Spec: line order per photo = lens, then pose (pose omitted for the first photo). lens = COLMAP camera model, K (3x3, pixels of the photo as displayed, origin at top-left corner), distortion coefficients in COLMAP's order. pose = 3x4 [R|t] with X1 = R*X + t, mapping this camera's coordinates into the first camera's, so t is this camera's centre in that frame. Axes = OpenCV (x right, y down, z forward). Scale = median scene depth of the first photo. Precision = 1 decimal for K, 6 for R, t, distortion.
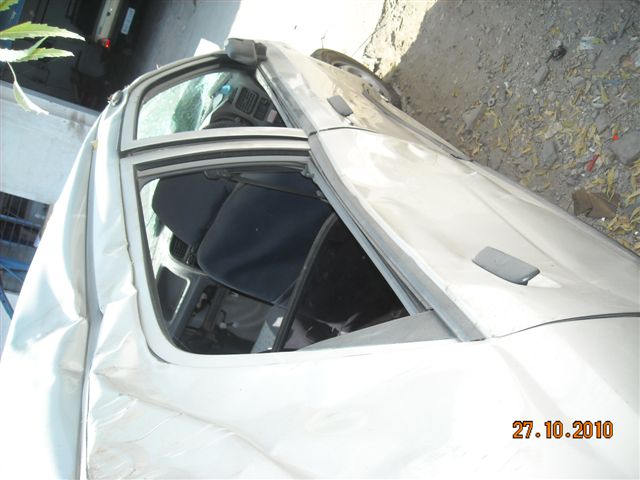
lens RADIAL K [[640.4, 0, 320.4], [0, 640.4, 239.2], [0, 0, 1]] dist [-0.013162, 0.000000]
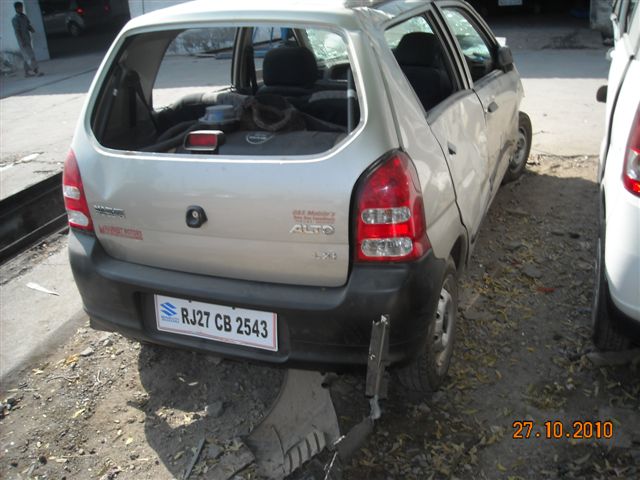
lens RADIAL K [[640.4, 0, 319.5], [0, 640.4, 240.1], [0, 0, 1]] dist [-0.013162, 0.000000]
pose [[0.340563, 0.936816, -0.079953, 0.289292], [-0.936379, 0.345623, 0.061152, 0.222466], [0.084921, 0.054041, 0.994921, -0.677686]]
